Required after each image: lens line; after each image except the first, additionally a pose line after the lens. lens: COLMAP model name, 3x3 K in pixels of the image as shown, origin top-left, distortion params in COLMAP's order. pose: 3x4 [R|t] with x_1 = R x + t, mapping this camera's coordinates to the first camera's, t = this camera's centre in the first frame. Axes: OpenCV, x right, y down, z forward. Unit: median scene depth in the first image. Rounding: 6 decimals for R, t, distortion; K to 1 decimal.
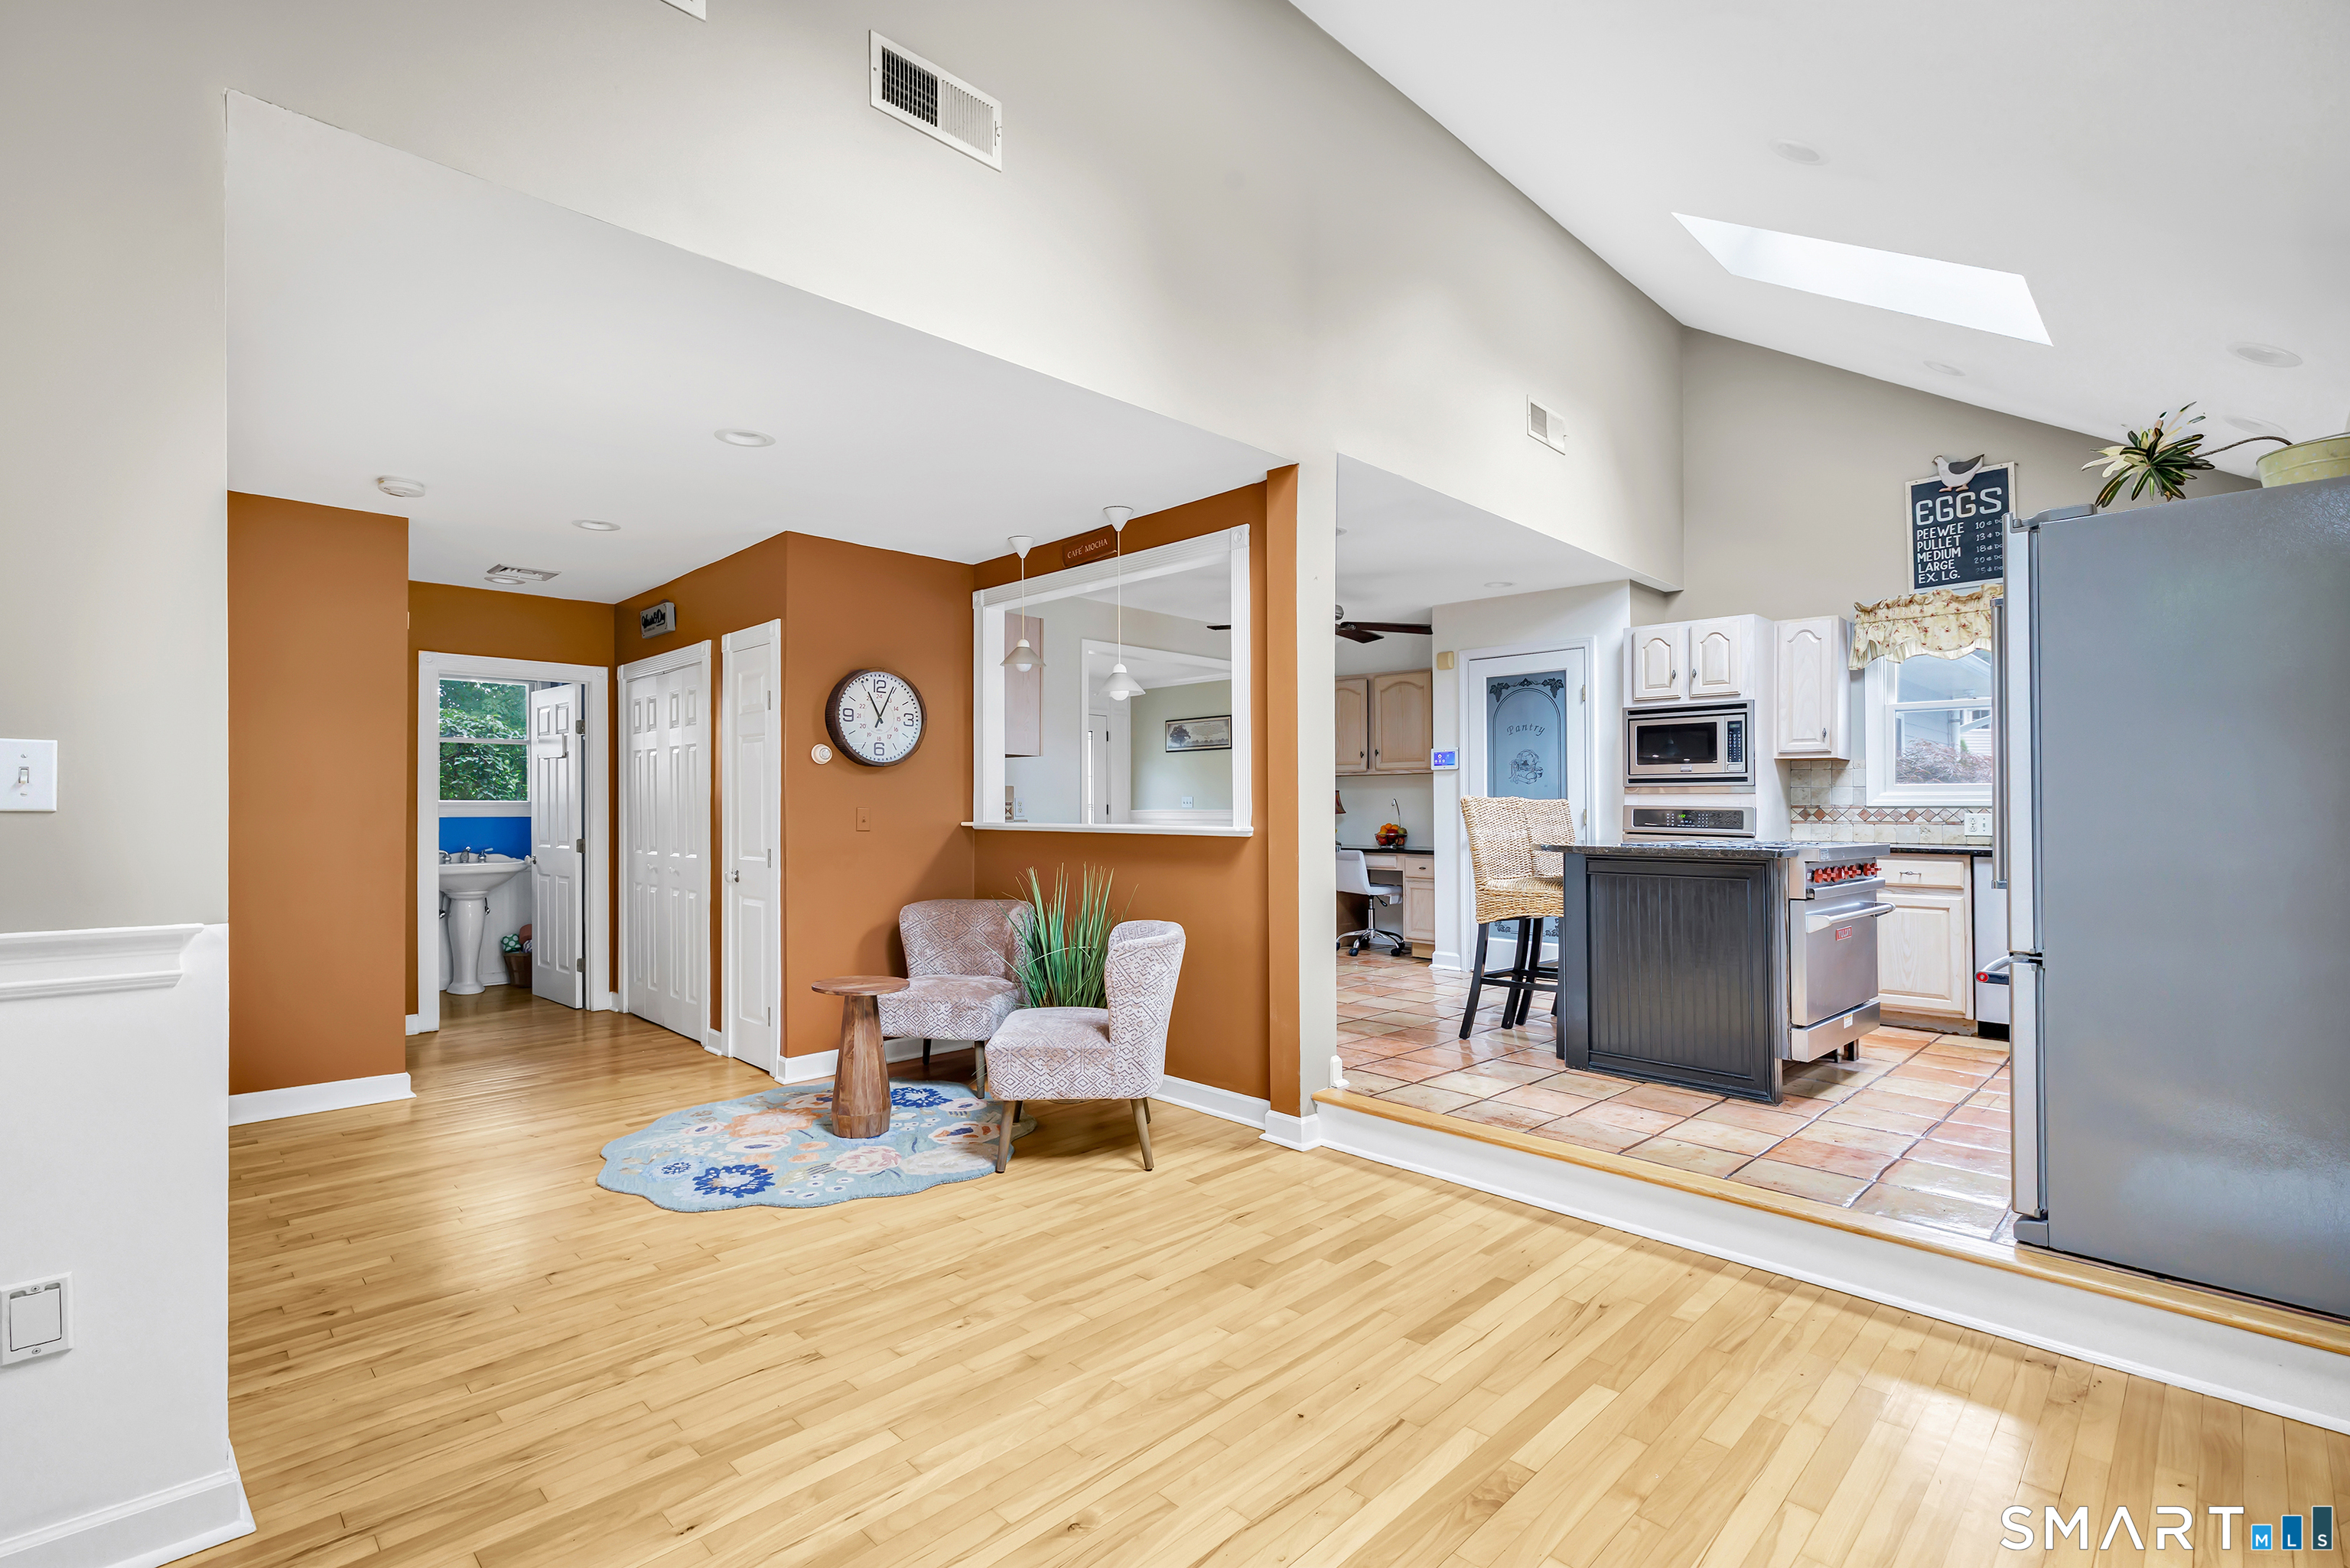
lens RADIAL K [[1050.1, 0, 1185.2], [0, 1050.1, 797.2], [0, 0, 1]] dist [0.003454, -0.000198]
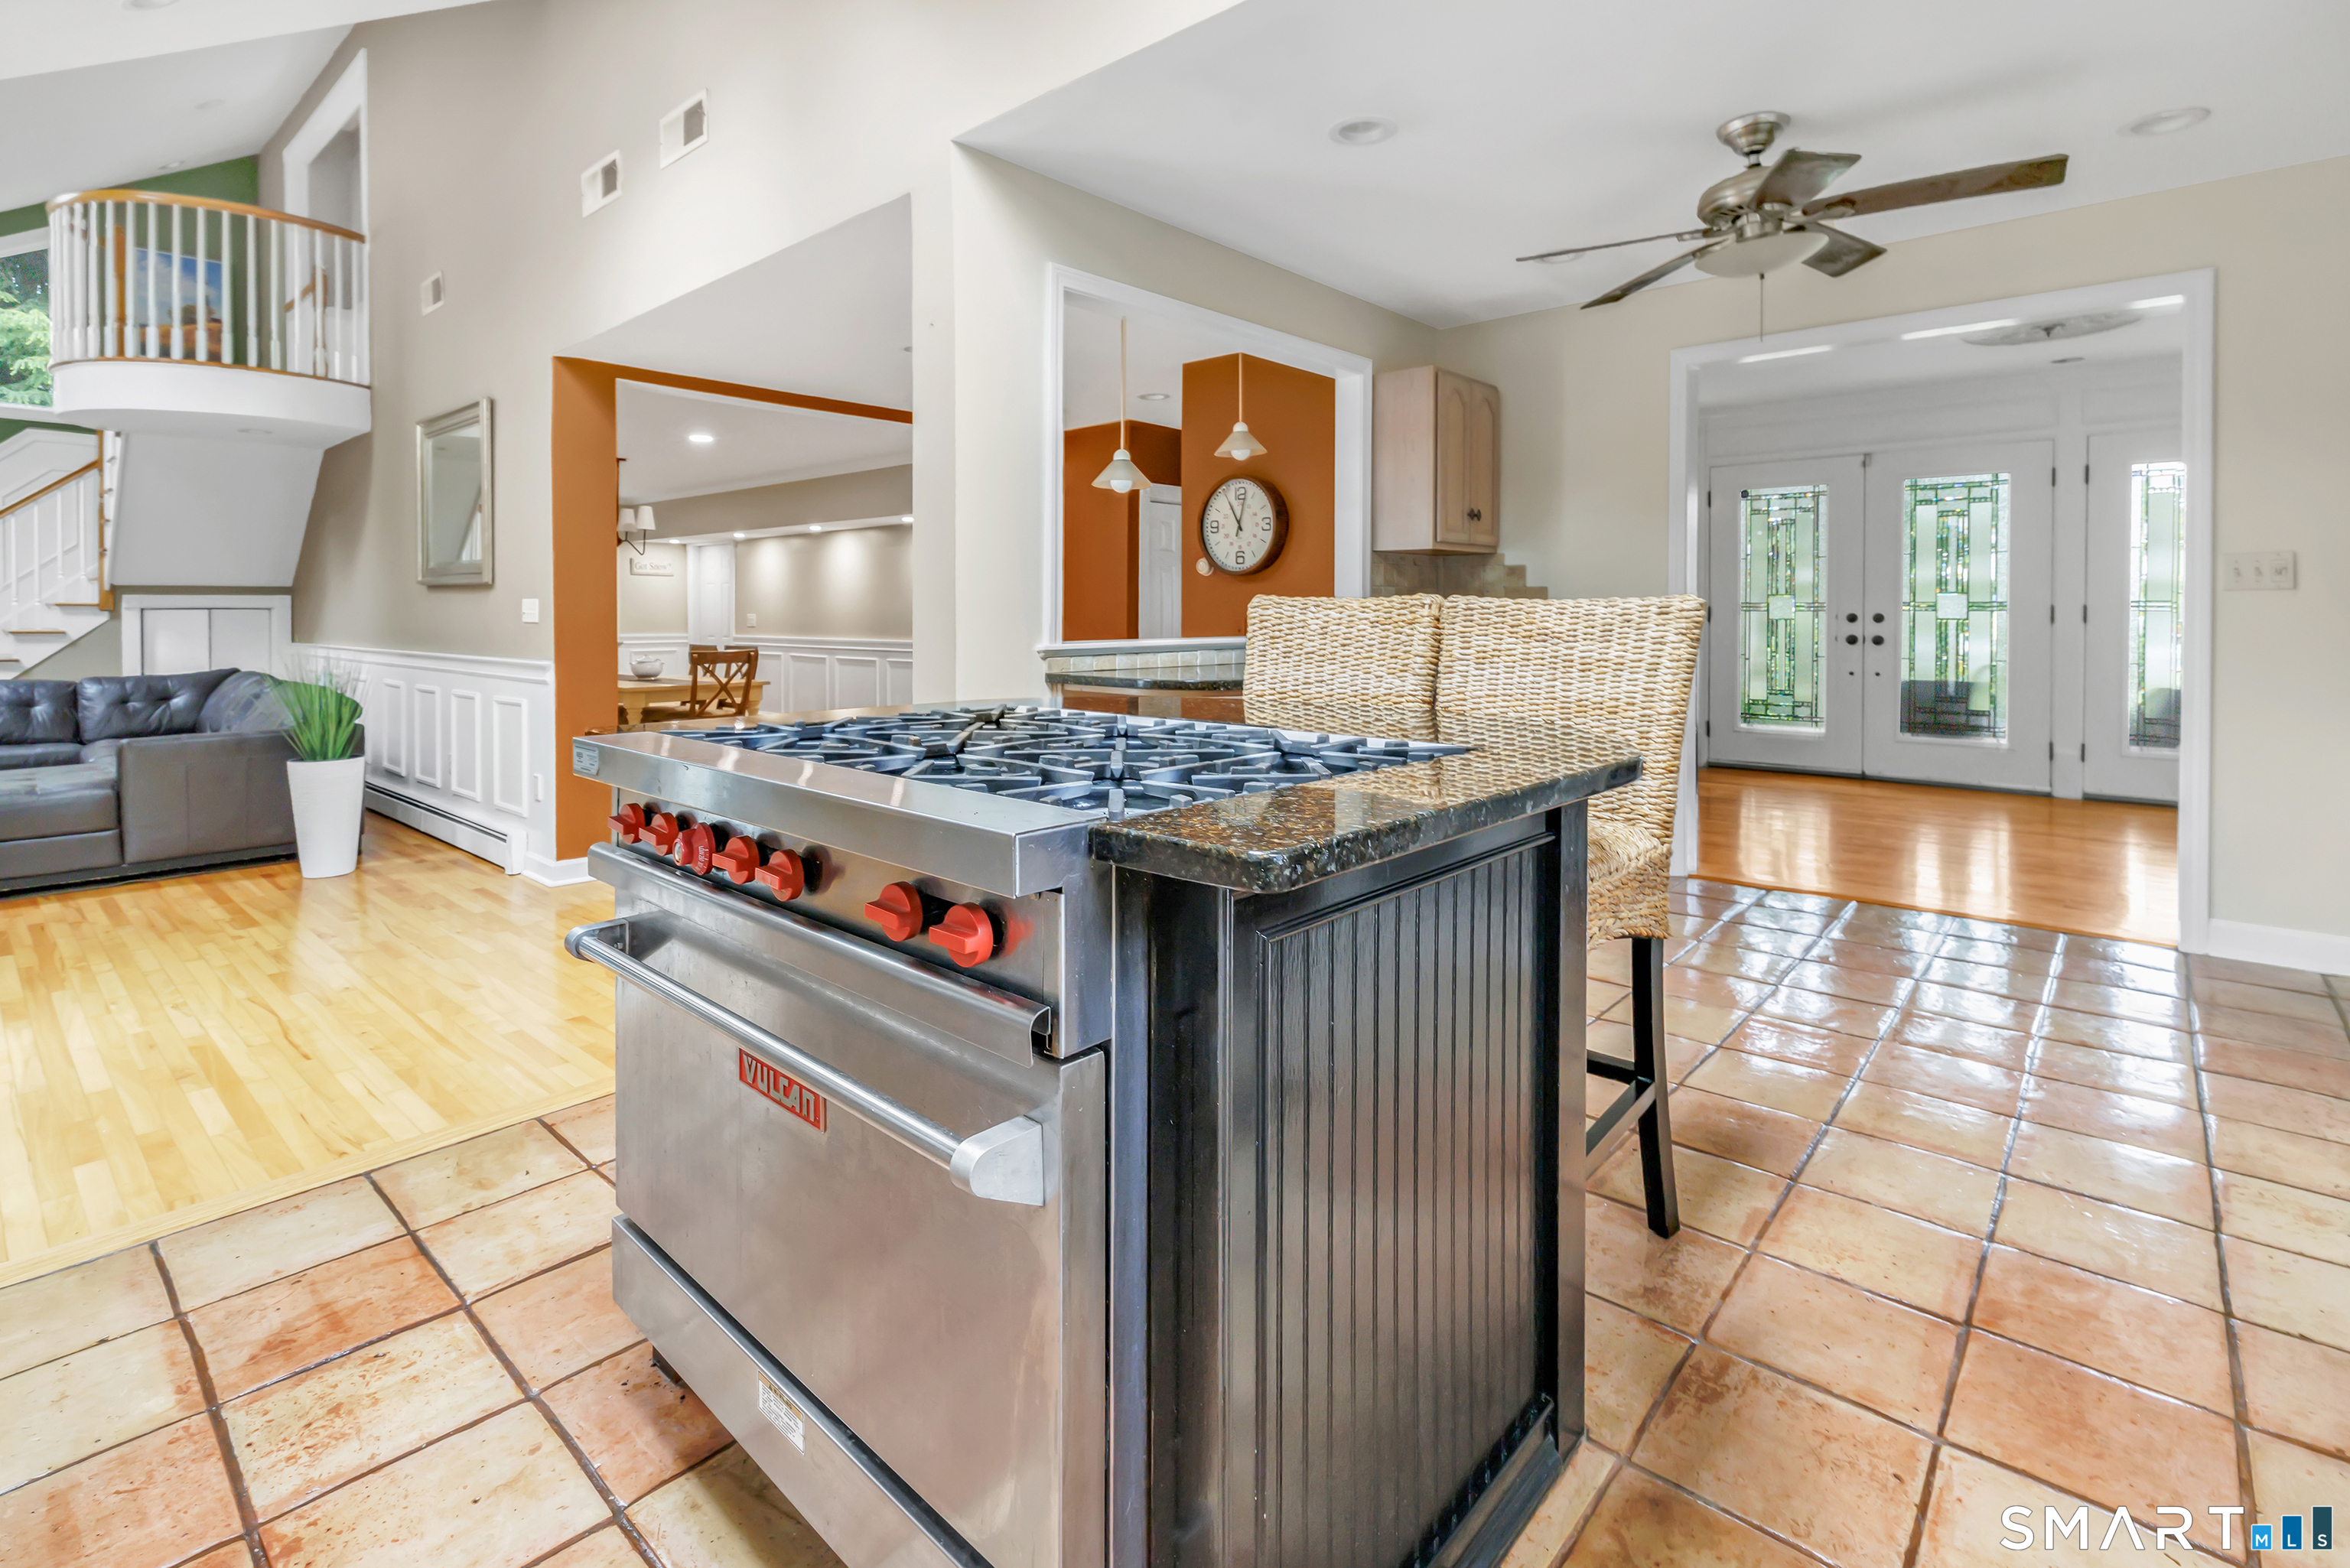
lens RADIAL K [[1094.7, 0, 1166.8], [0, 1094.7, 618.6], [0, 0, 1]] dist [0.002780, 0.001194]
pose [[0.064614, 0.003014, -0.997906, 0.673426], [0.016085, 0.999862, 0.004062, 0.005350], [0.997781, -0.016314, 0.064556, 0.793195]]
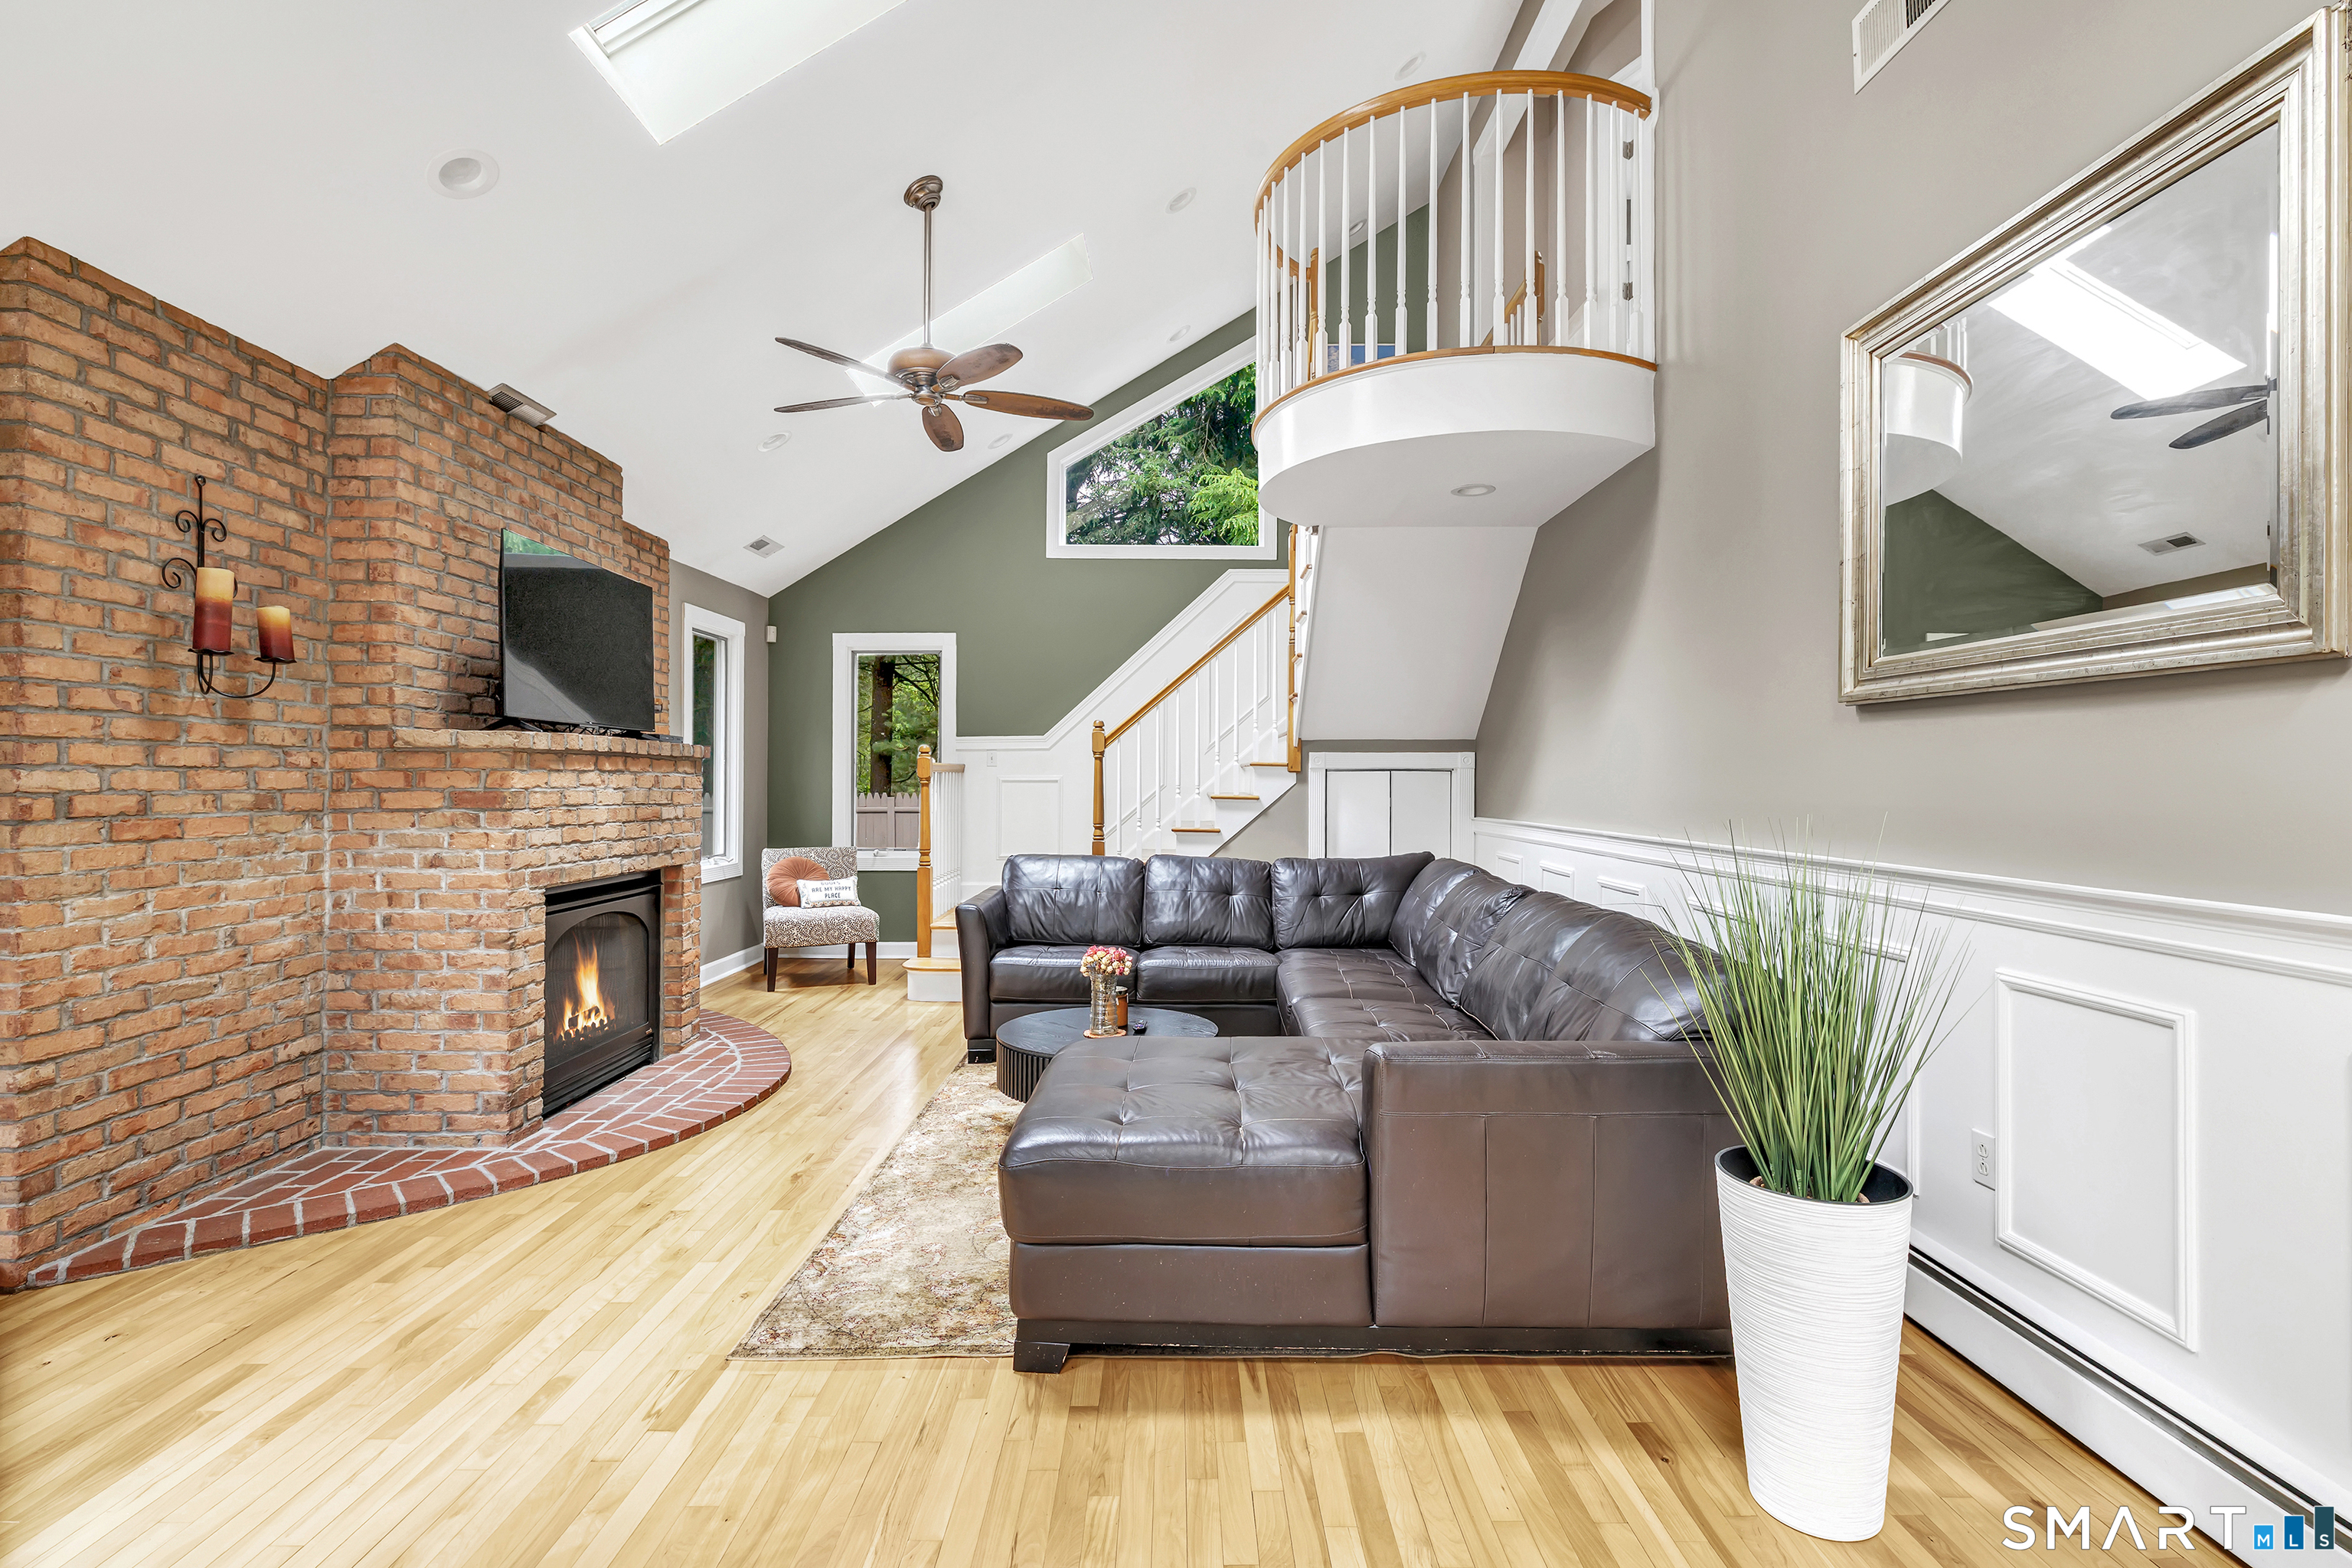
lens RADIAL K [[1095.7, 0, 1181.4], [0, 1095.7, 768.4], [0, 0, 1]] dist [0.002780, 0.001194]
pose [[-0.702259, -0.015526, -0.711753, 0.049045], [0.002712, 0.999697, -0.024482, 0.002432], [0.711917, -0.019123, -0.702003, 0.222396]]
